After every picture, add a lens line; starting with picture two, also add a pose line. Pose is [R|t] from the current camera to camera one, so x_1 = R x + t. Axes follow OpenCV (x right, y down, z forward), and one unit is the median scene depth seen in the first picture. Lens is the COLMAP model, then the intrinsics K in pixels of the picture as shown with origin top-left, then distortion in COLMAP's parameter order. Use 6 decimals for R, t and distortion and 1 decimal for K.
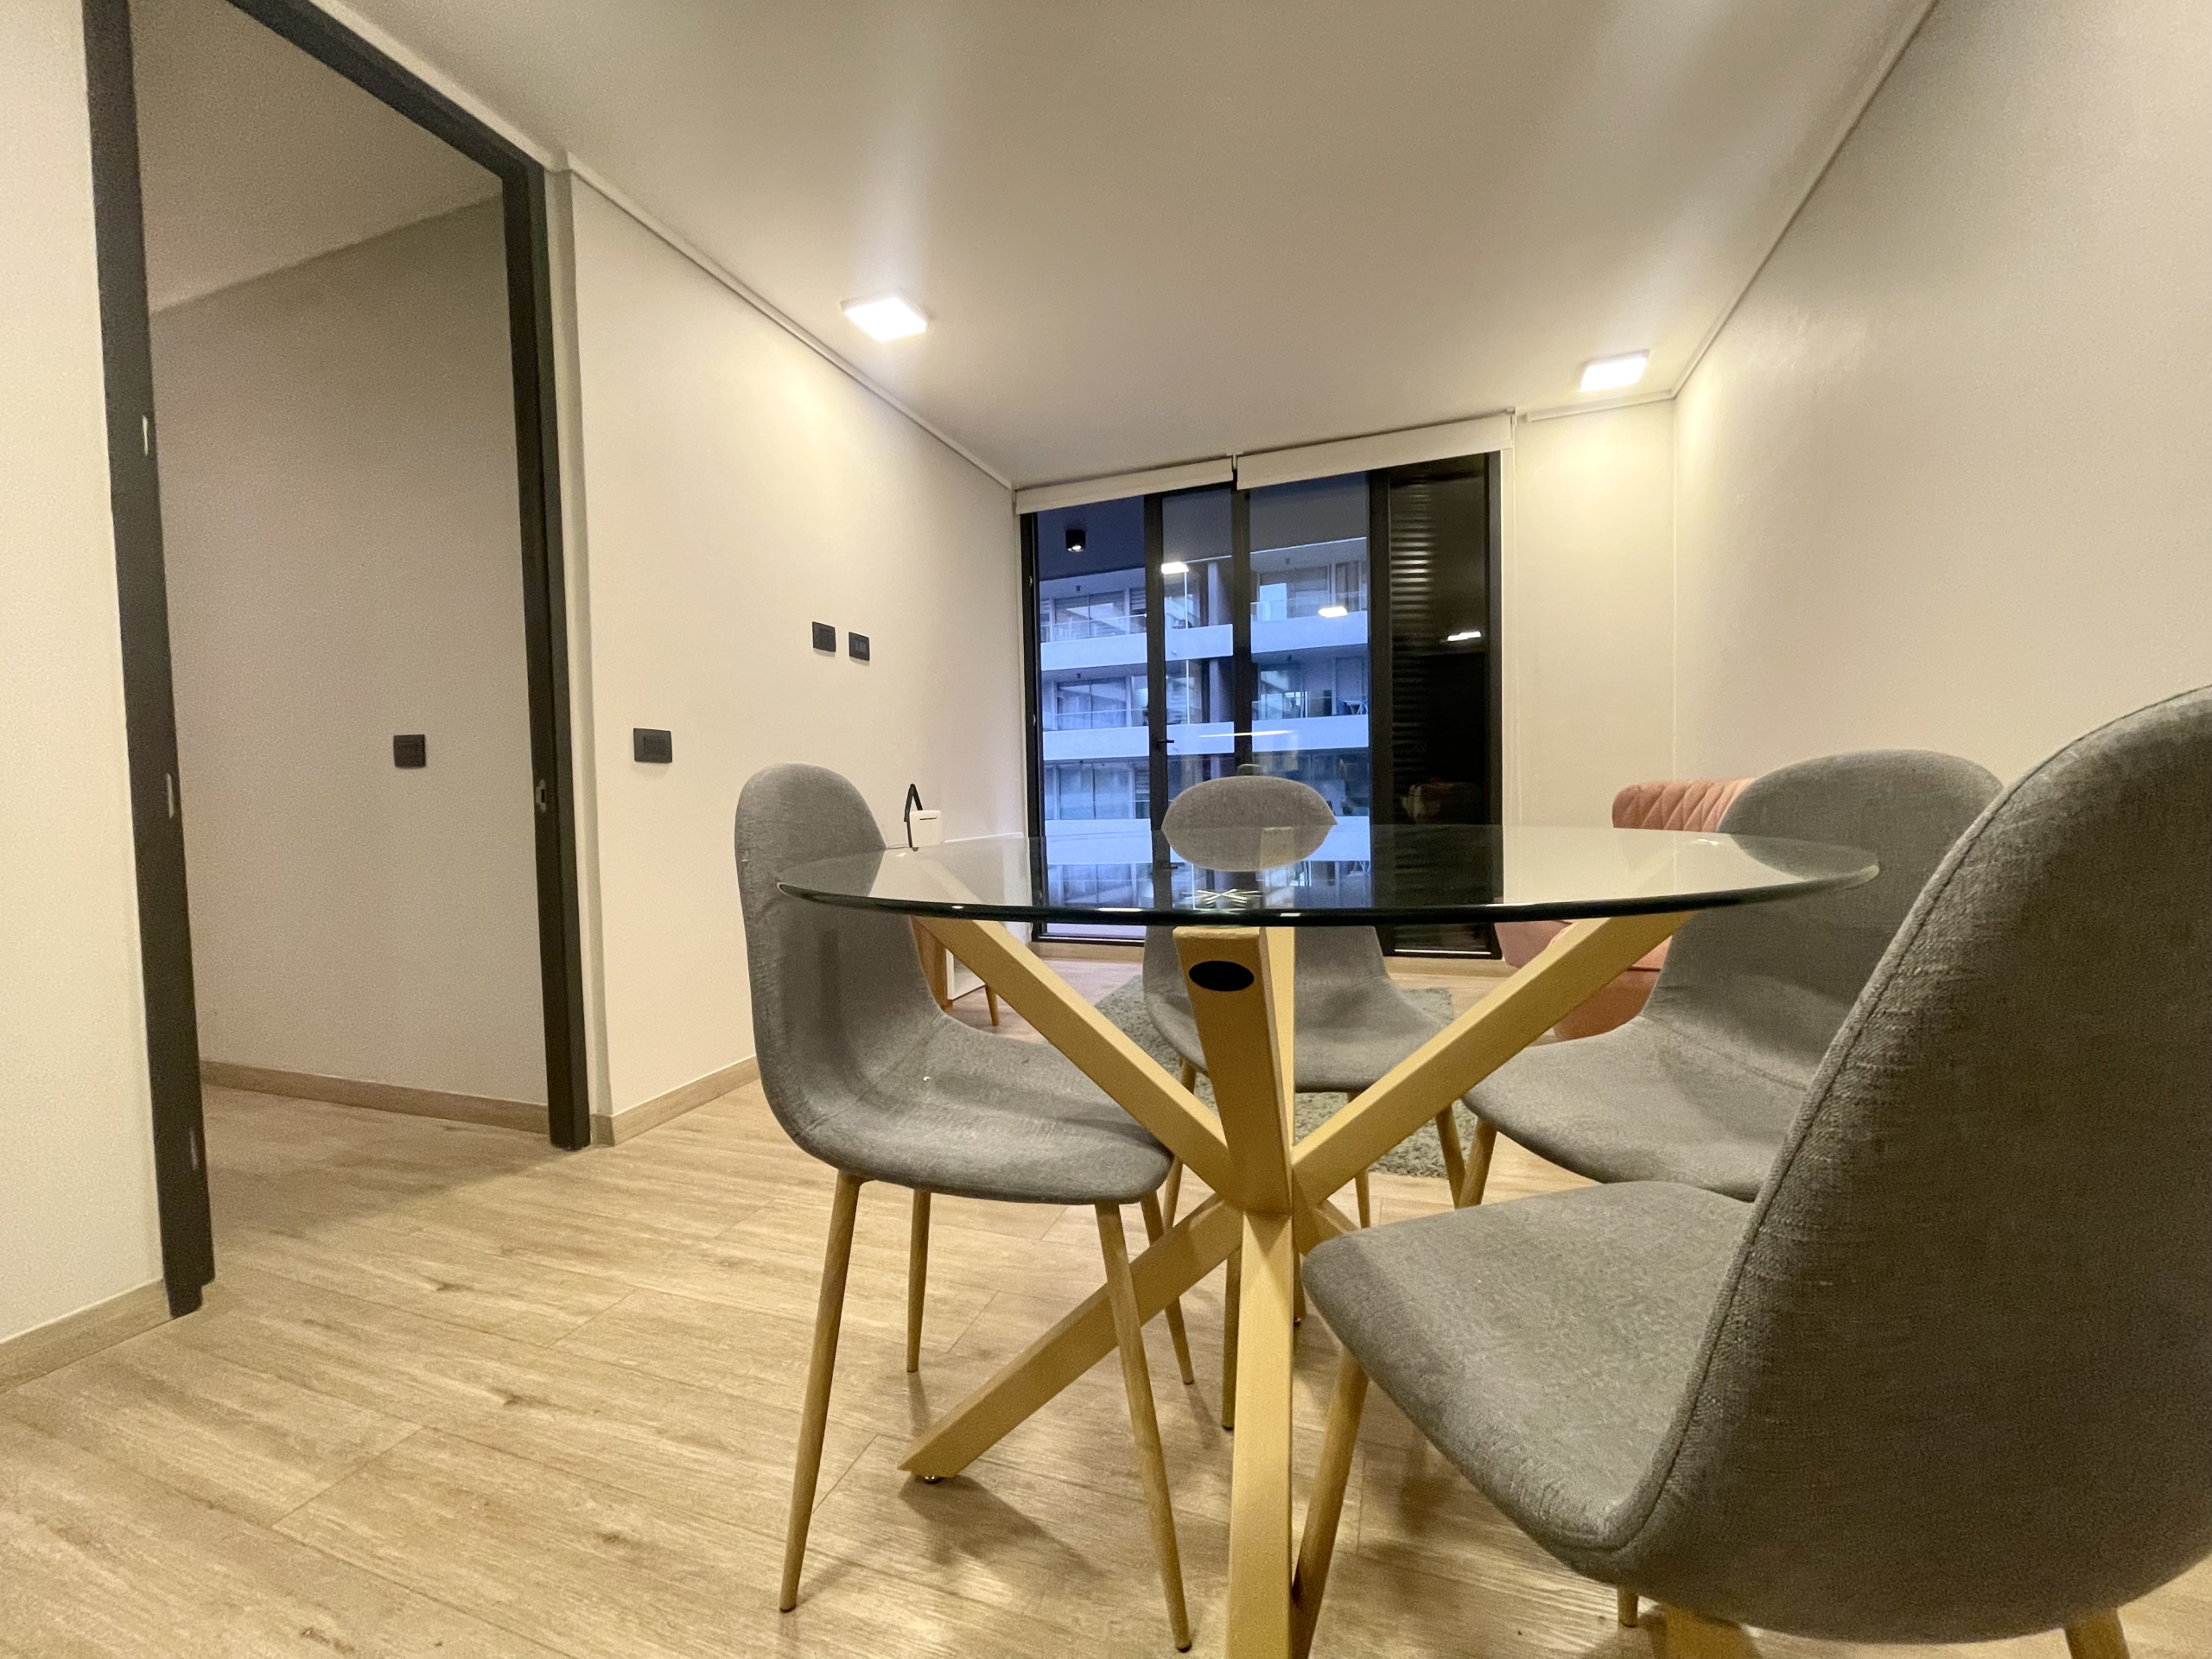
lens RADIAL K [[887.2, 0, 1089.3], [0, 887.2, 836.2], [0, 0, 1]] dist [0.002221, -0.001923]
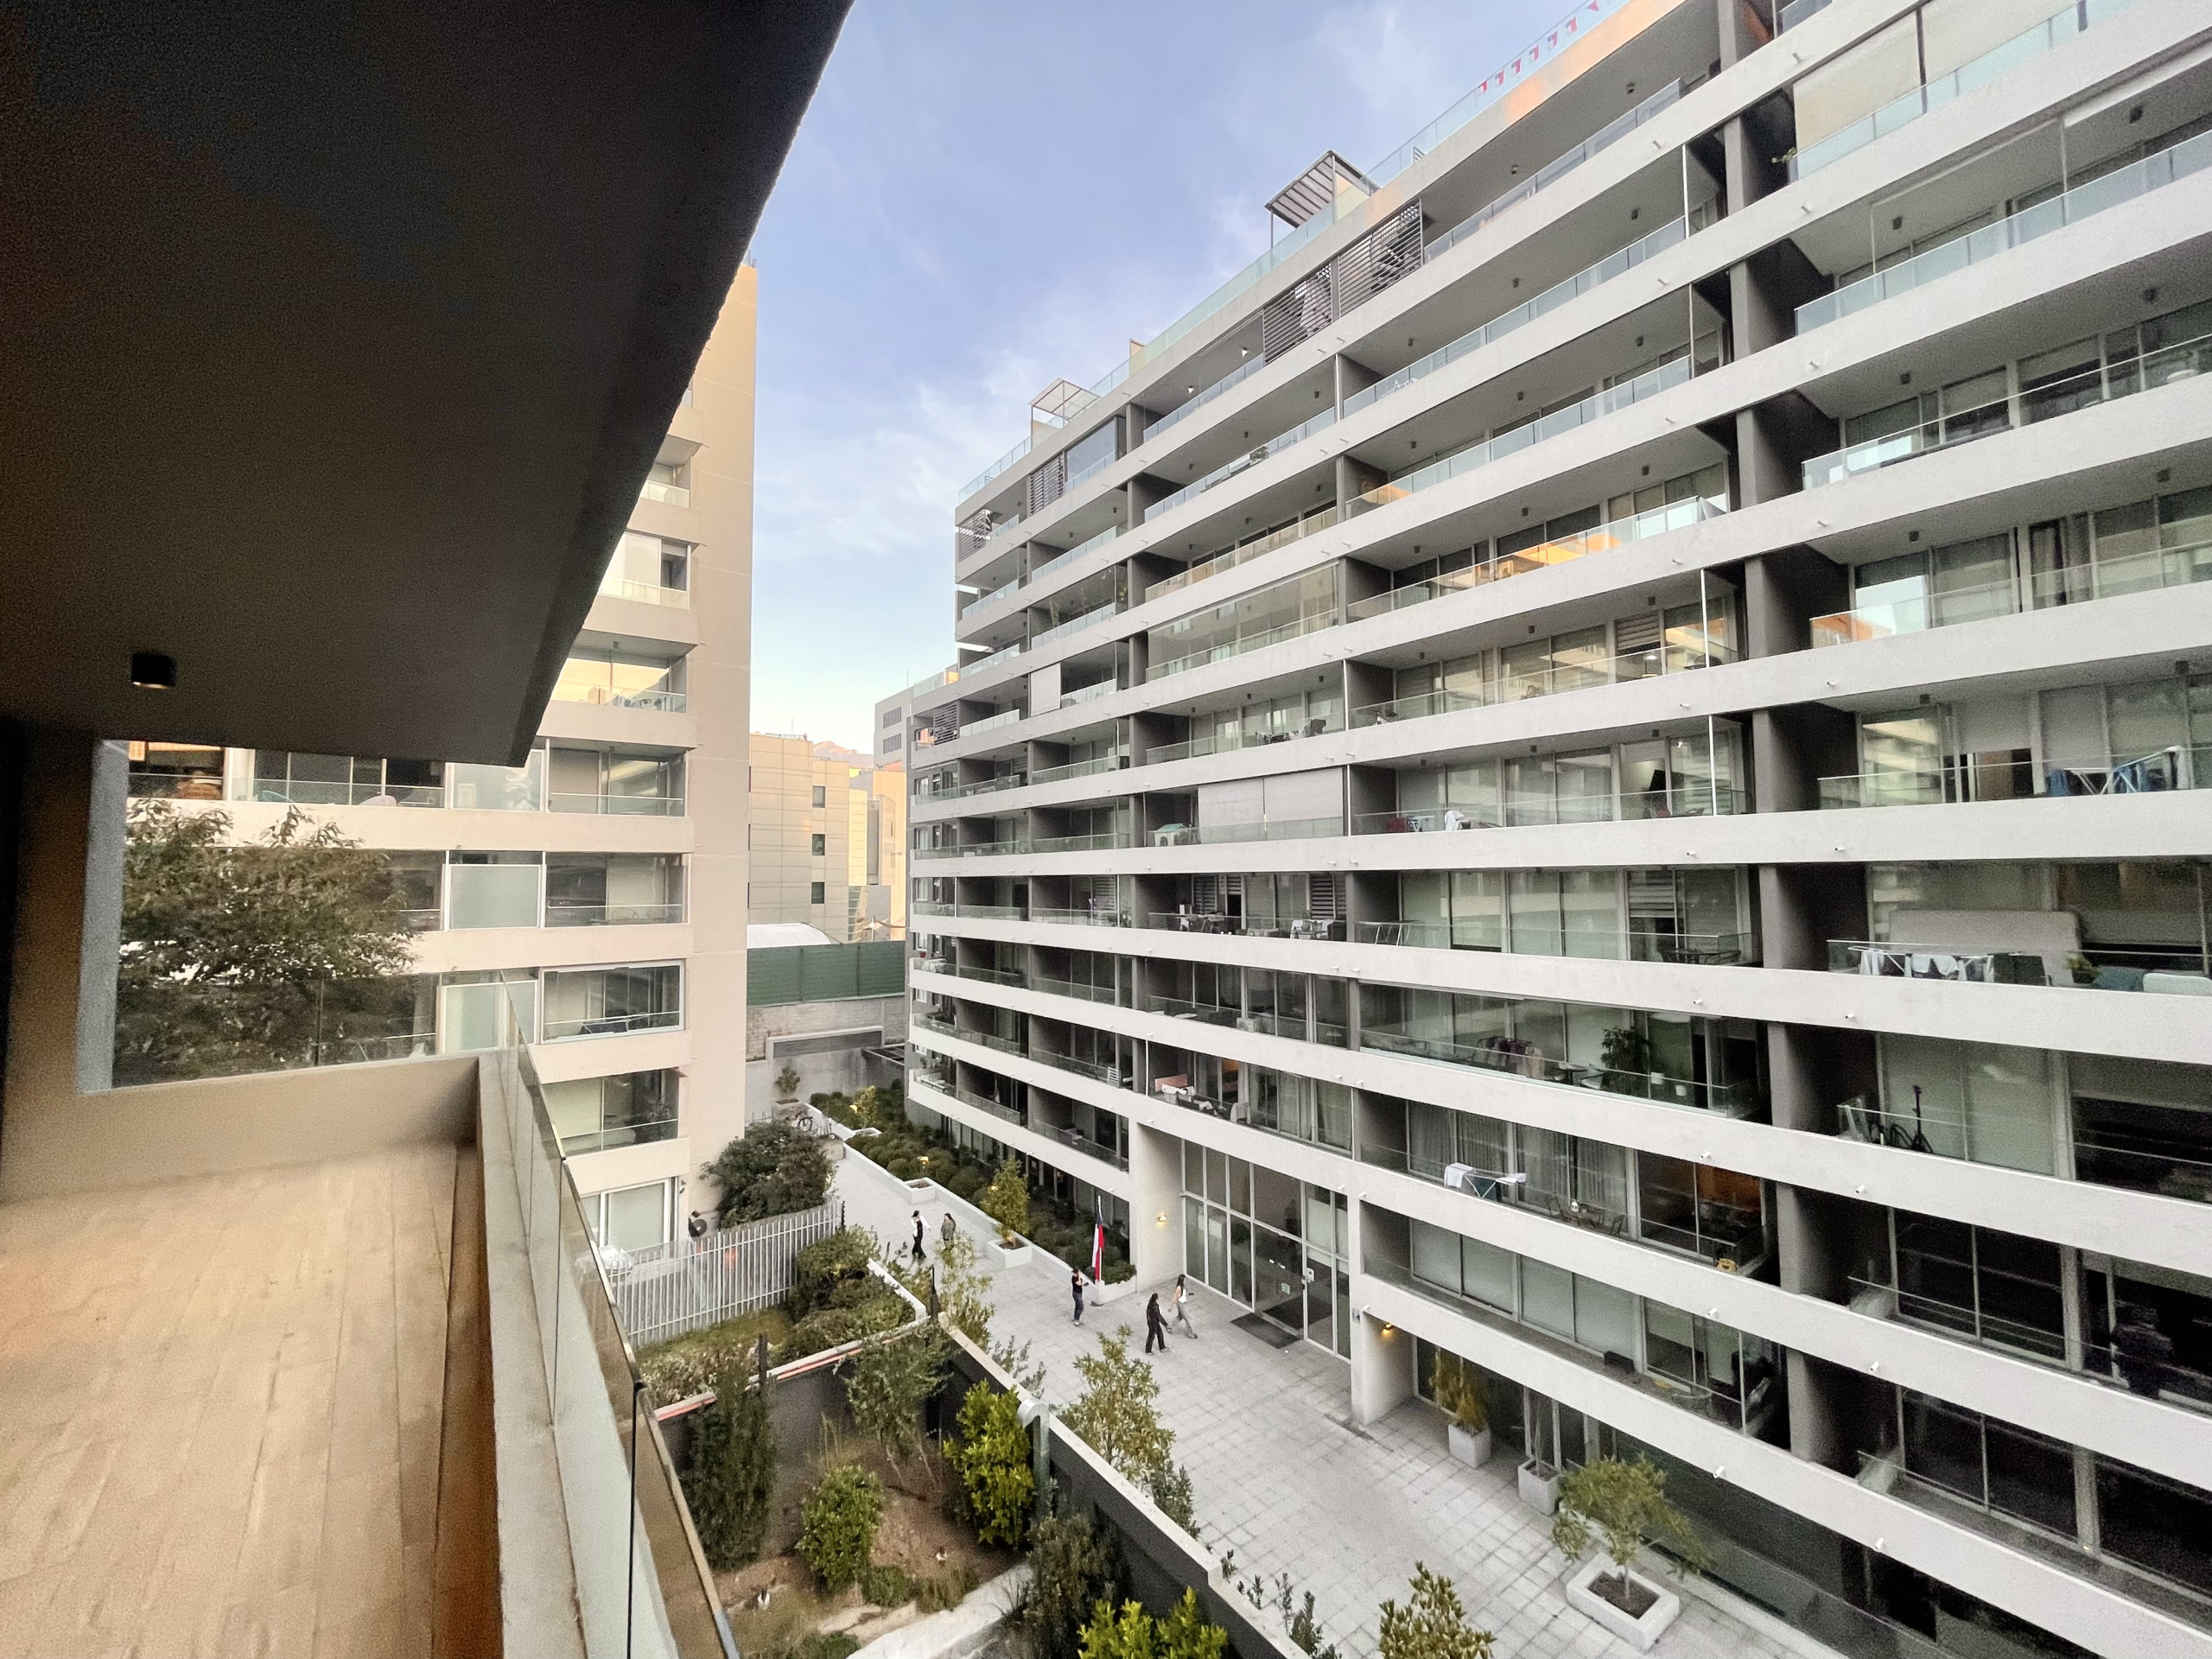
lens RADIAL K [[887.2, 0, 1111.3], [0, 887.2, 830.1], [0, 0, 1]] dist [0.002221, -0.001923]
pose [[0.855024, -0.012923, -0.518427, 0.069263], [-0.034771, 0.996011, -0.082175, -0.049114], [0.517421, 0.088288, 0.851164, 0.238357]]
